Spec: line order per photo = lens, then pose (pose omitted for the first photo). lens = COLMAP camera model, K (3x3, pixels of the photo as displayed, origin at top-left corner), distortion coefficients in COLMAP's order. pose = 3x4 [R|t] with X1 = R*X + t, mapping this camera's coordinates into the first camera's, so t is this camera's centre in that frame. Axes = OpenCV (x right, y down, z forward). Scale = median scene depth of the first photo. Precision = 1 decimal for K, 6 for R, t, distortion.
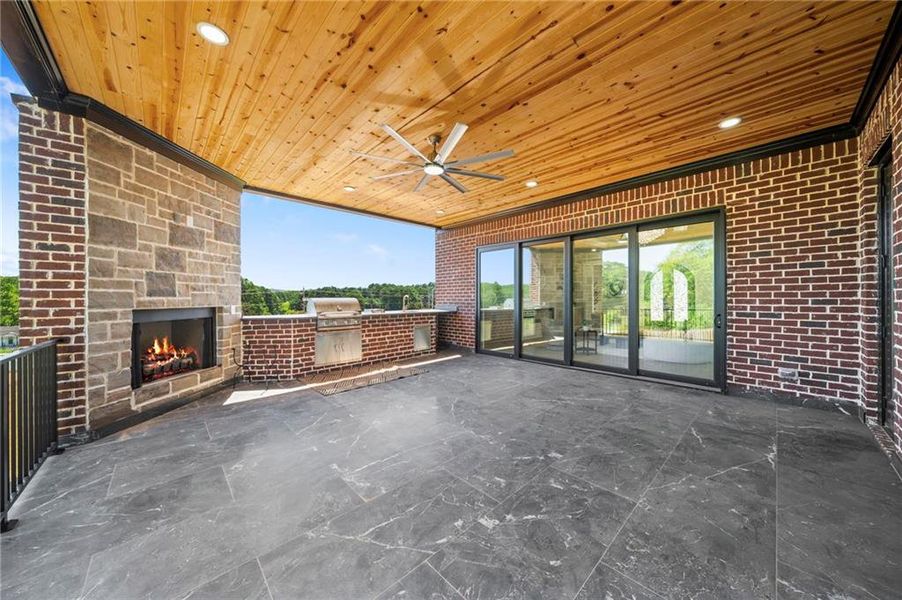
lens RADIAL K [[310.9, 0, 451.0], [0, 310.9, 300.0], [0, 0, 1]] dist [-0.001334, -0.000133]
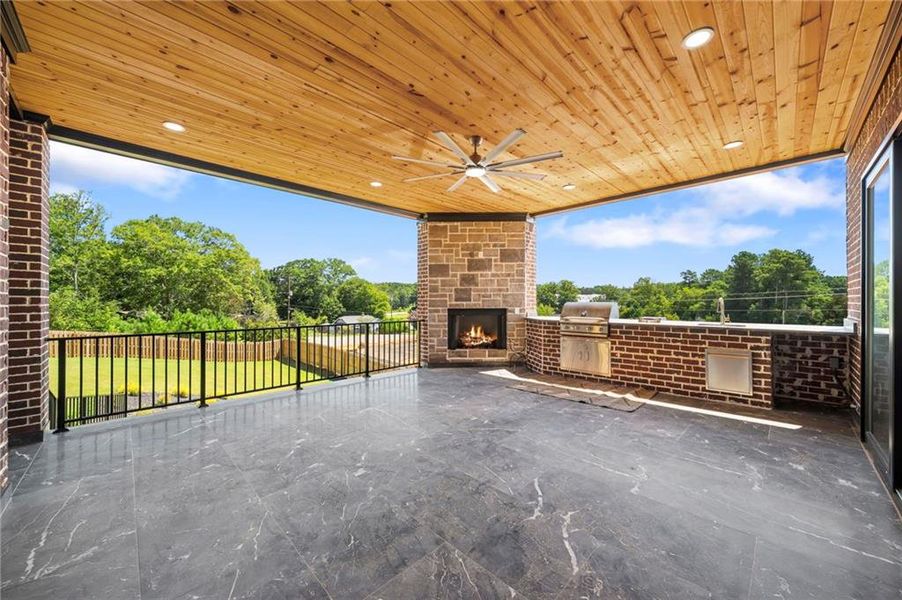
lens RADIAL K [[330.2, 0, 451.0], [0, 330.2, 300.0], [0, 0, 1]] dist [0.000731, 0.000095]
pose [[0.022152, 0.000187, -0.999755, 0.952136], [-0.001649, 0.999999, 0.000150, -0.019818], [0.999753, 0.001646, 0.022152, 0.883786]]
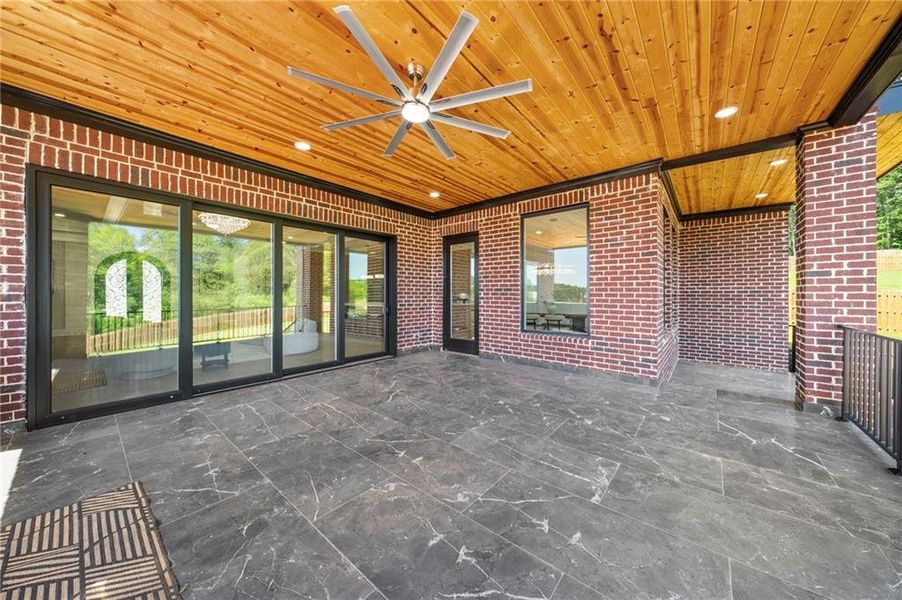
lens RADIAL K [[312.2, 0, 459.8], [0, 312.2, 295.6], [0, 0, 1]] dist [0.000013, -0.000010]
pose [[-0.143904, 0.001366, 0.989591, -0.761248], [0.005163, 0.999986, -0.000629, 0.000167], [-0.989578, 0.005019, -0.143909, 0.985279]]
